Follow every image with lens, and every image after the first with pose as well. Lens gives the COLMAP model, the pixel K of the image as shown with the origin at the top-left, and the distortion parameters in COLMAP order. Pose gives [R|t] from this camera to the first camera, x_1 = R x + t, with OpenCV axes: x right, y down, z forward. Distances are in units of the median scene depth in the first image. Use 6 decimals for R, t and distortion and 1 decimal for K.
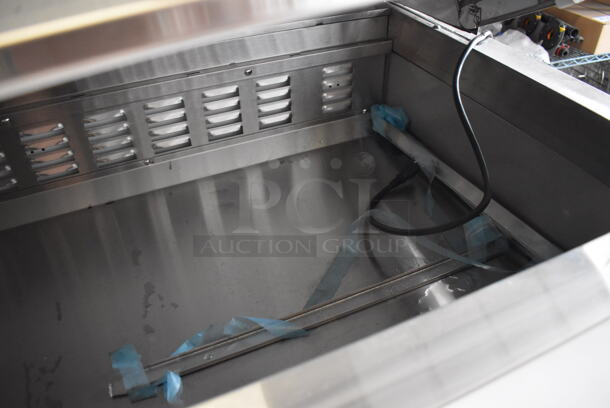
lens RADIAL K [[440.5, 0, 305.0], [0, 440.5, 204.0], [0, 0, 1]] dist [-0.154278, 0.000149]
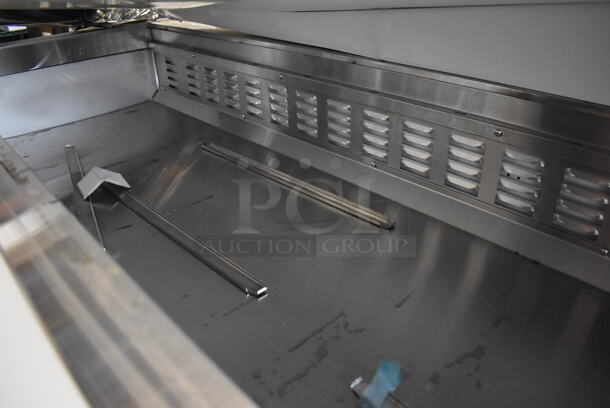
lens RADIAL K [[492.1, 0, 306.2], [0, 492.1, 222.4], [0, 0, 1]] dist [-0.051673, -0.002942]
pose [[0.343729, 0.500391, -0.794644, 0.568327], [-0.574884, 0.781233, 0.243275, -0.161761], [0.742535, 0.373208, 0.556200, 0.187711]]
